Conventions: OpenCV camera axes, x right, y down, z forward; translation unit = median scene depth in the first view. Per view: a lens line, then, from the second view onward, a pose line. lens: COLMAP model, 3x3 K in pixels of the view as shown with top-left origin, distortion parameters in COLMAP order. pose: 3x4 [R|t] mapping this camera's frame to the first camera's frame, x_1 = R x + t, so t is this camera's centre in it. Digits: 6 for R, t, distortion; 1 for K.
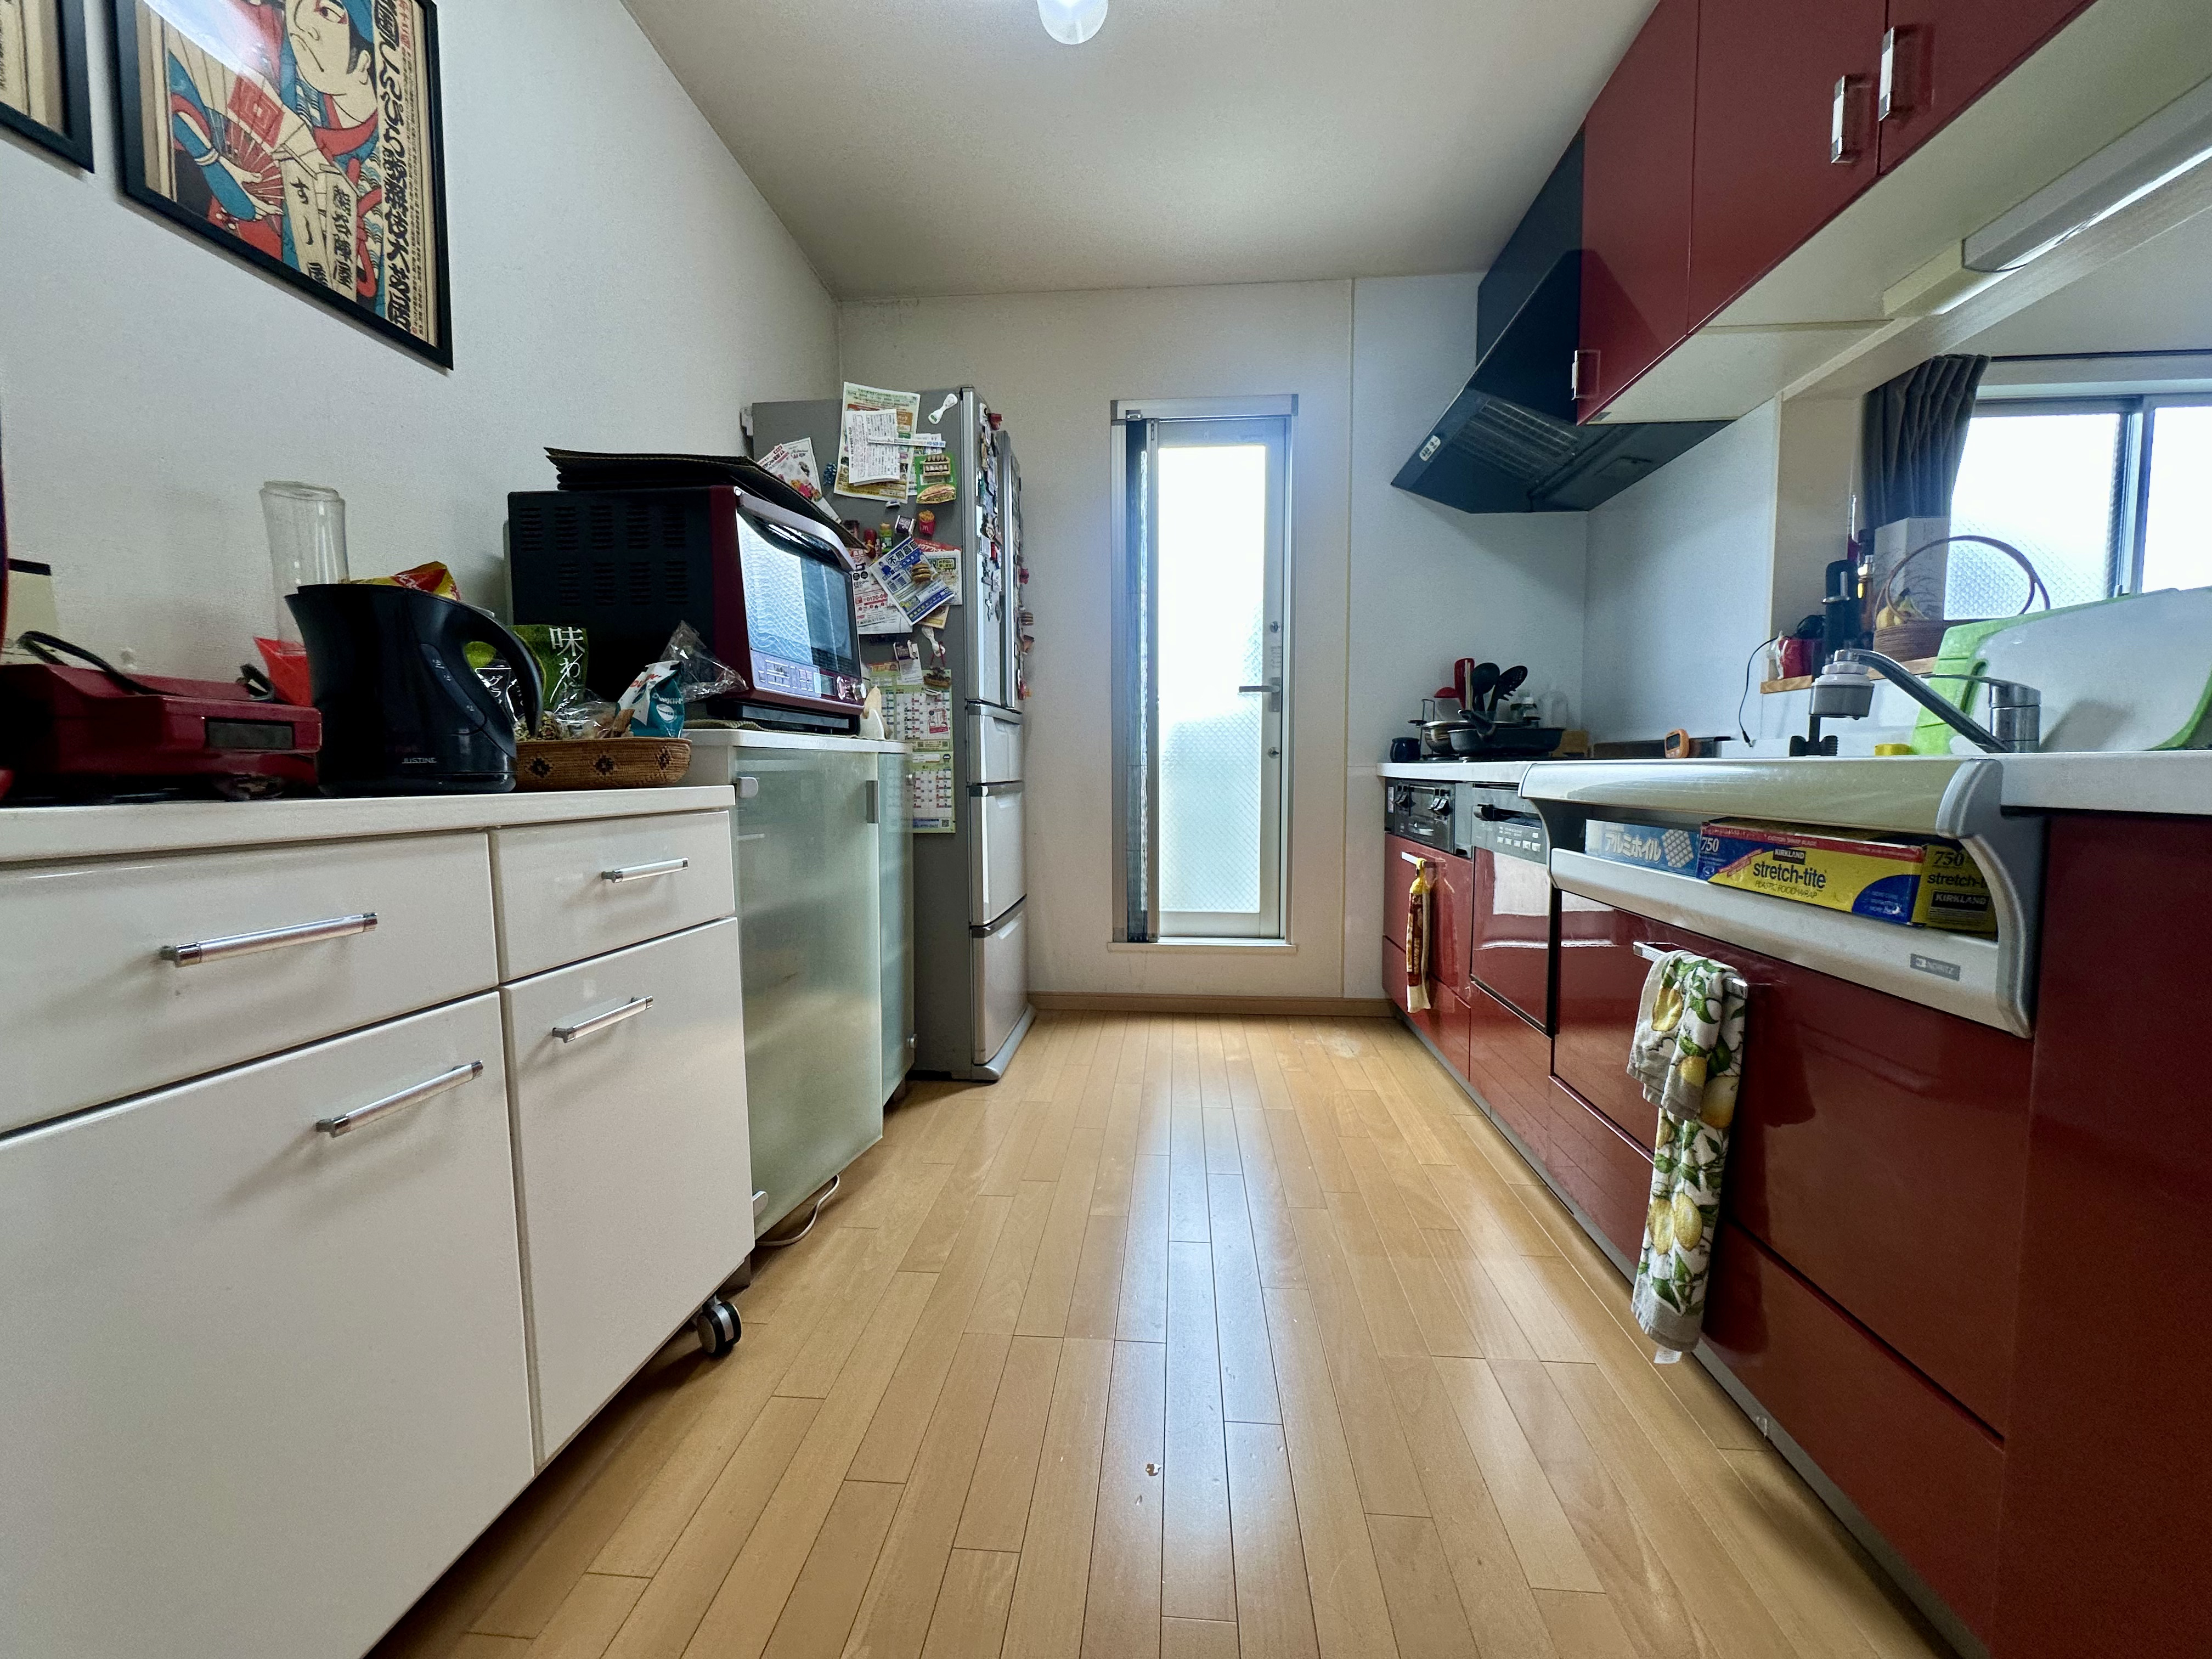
lens RADIAL K [[885.3, 0, 1109.0], [0, 885.3, 830.4], [0, 0, 1]] dist [-0.002862, -0.000138]
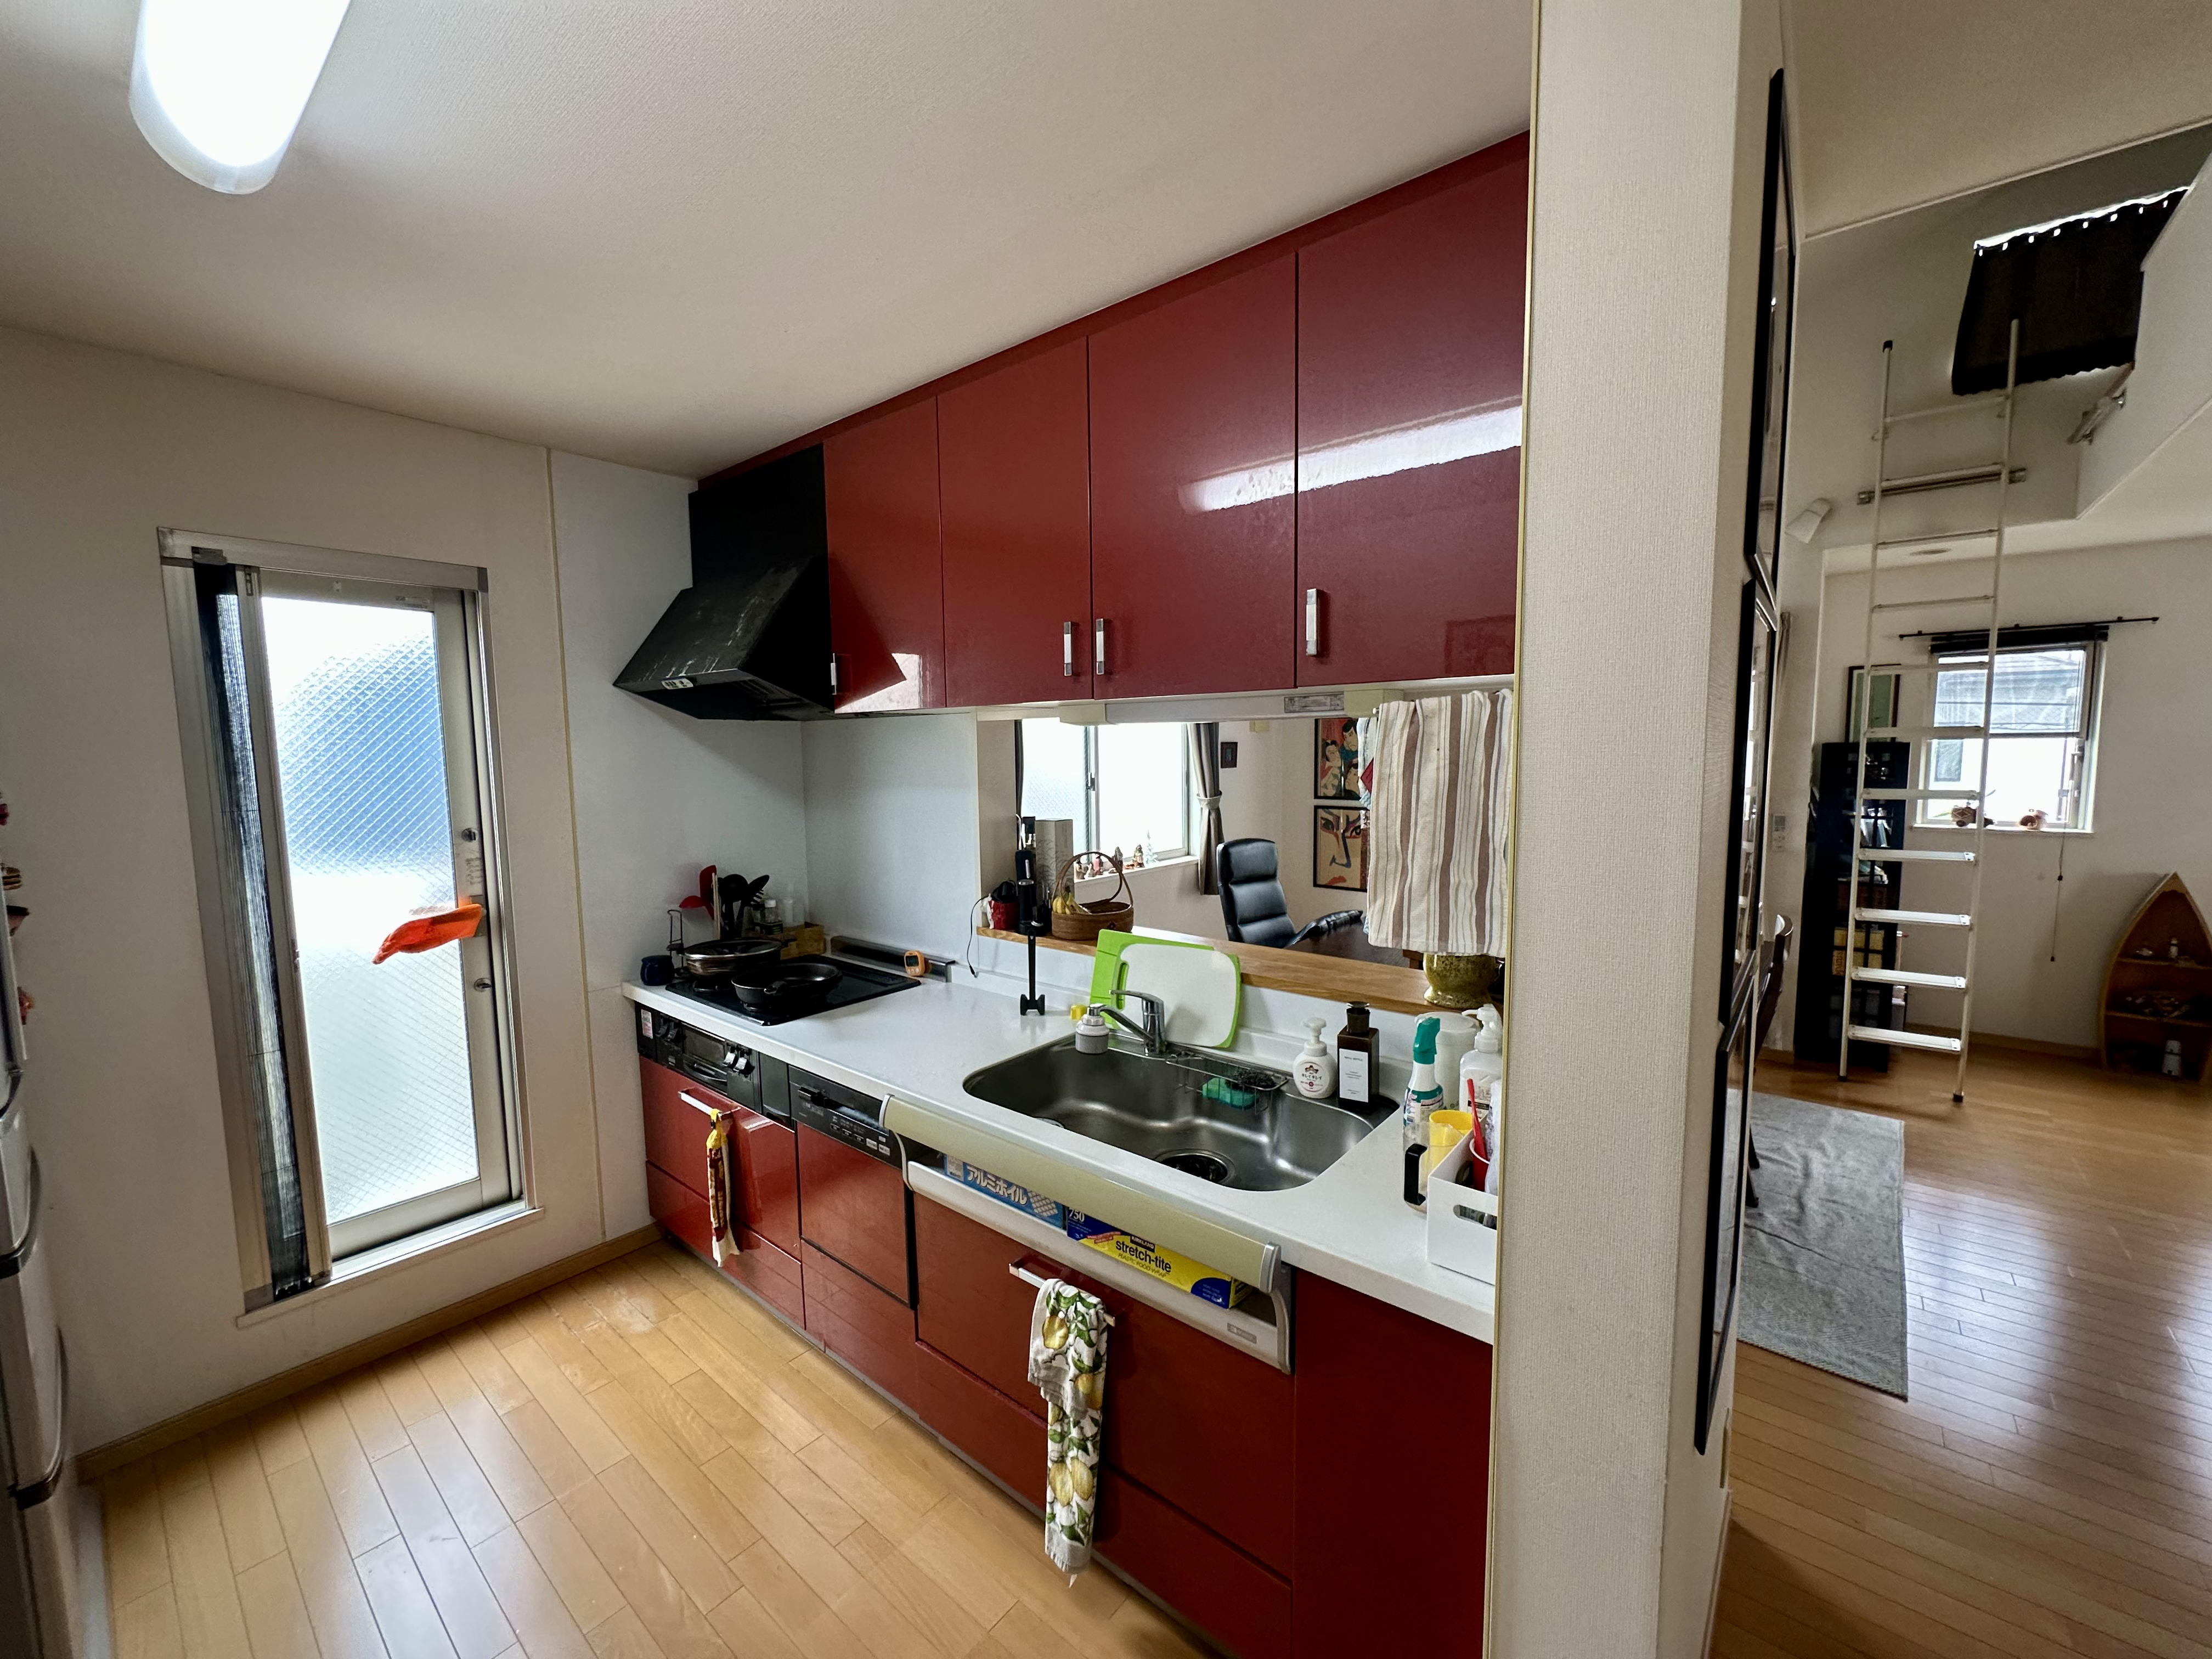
lens RADIAL K [[885.3, 0, 1104.3], [0, 885.3, 832.1], [0, 0, 1]] dist [-0.002862, -0.000138]
pose [[0.578907, -0.083230, 0.811135, -0.349937], [0.070050, 0.996176, 0.052223, -0.606987], [-0.812379, 0.026588, 0.582523, 0.125058]]
